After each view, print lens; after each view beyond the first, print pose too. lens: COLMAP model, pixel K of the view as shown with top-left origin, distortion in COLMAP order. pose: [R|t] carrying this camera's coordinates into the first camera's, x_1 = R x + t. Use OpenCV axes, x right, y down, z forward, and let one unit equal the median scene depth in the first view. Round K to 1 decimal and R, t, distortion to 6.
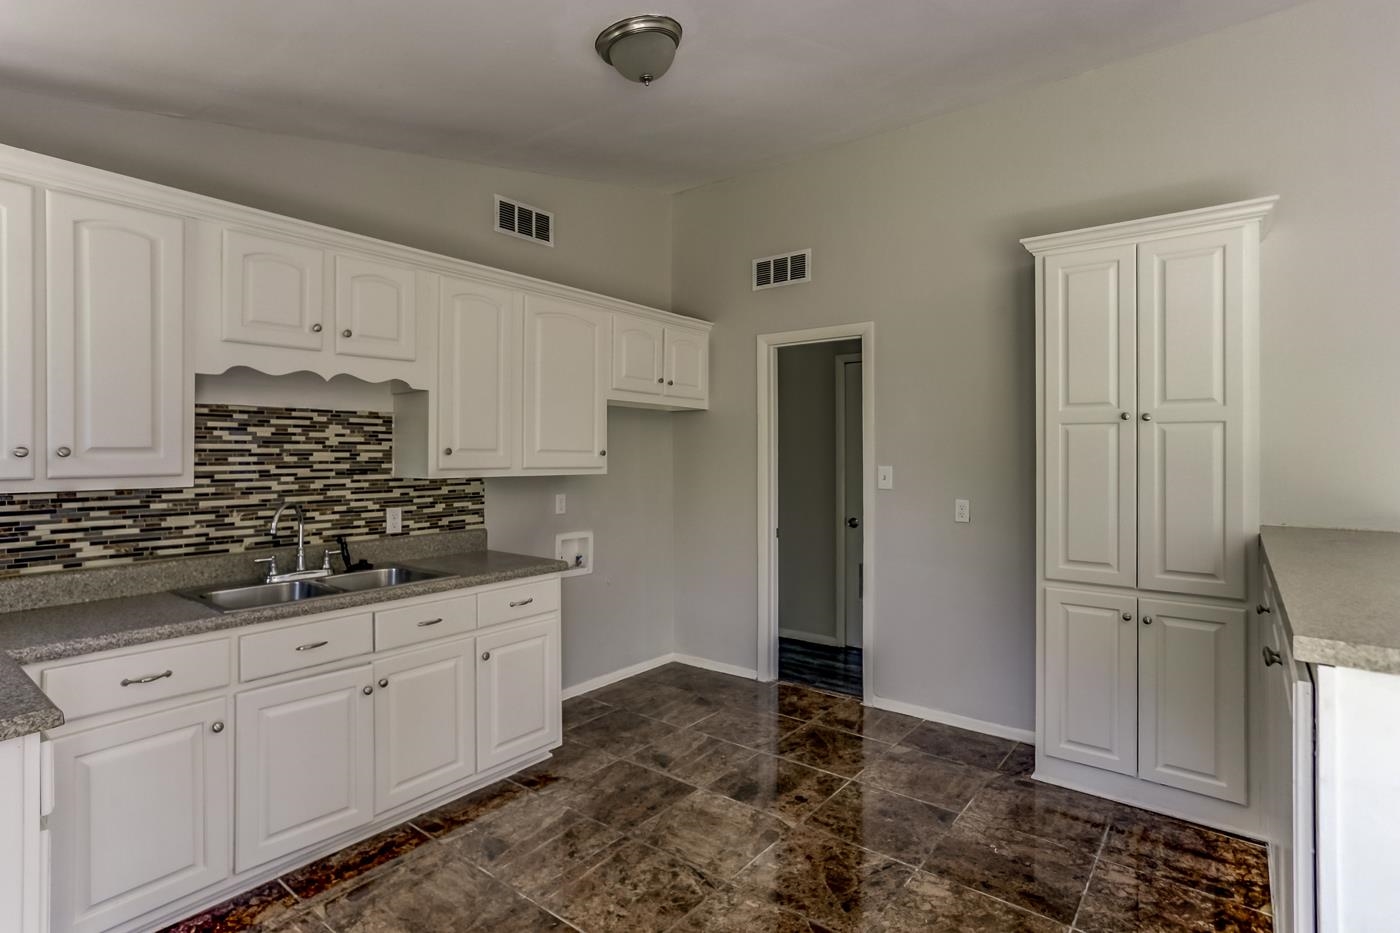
lens RADIAL K [[685.5, 0, 693.6], [0, 685.5, 458.4], [0, 0, 1]] dist [-0.052264, 0.029757]
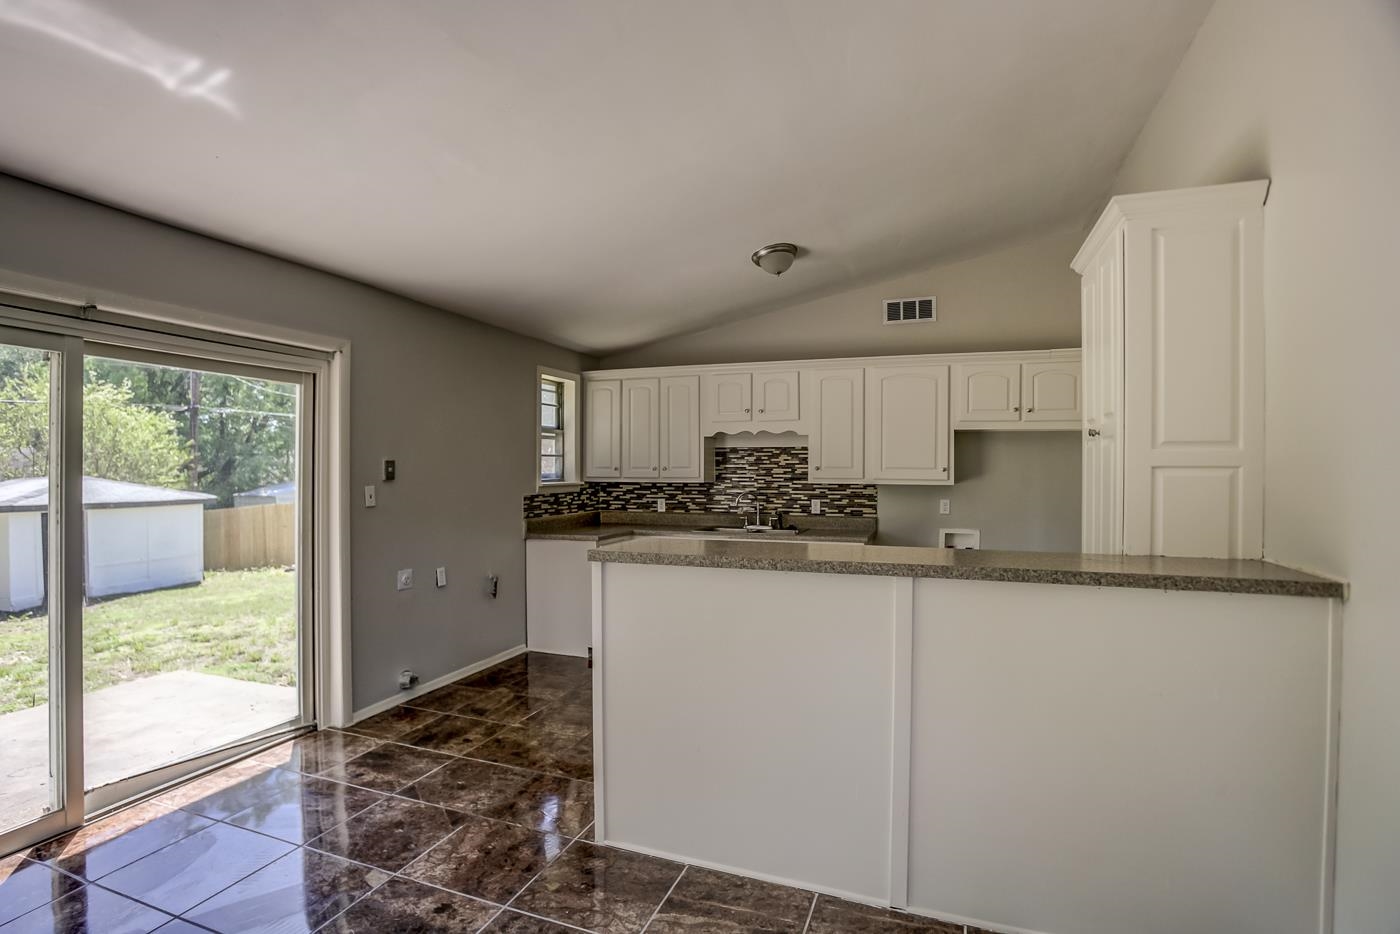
lens RADIAL K [[690.6, 0, 700.0], [0, 690.6, 467.0], [0, 0, 1]] dist [-0.079599, 0.059575]
pose [[0.298038, -0.002321, -0.954551, 1.314886], [-0.008242, 0.999954, -0.005005, -0.001790], [0.954519, 0.009359, 0.298005, 0.179697]]
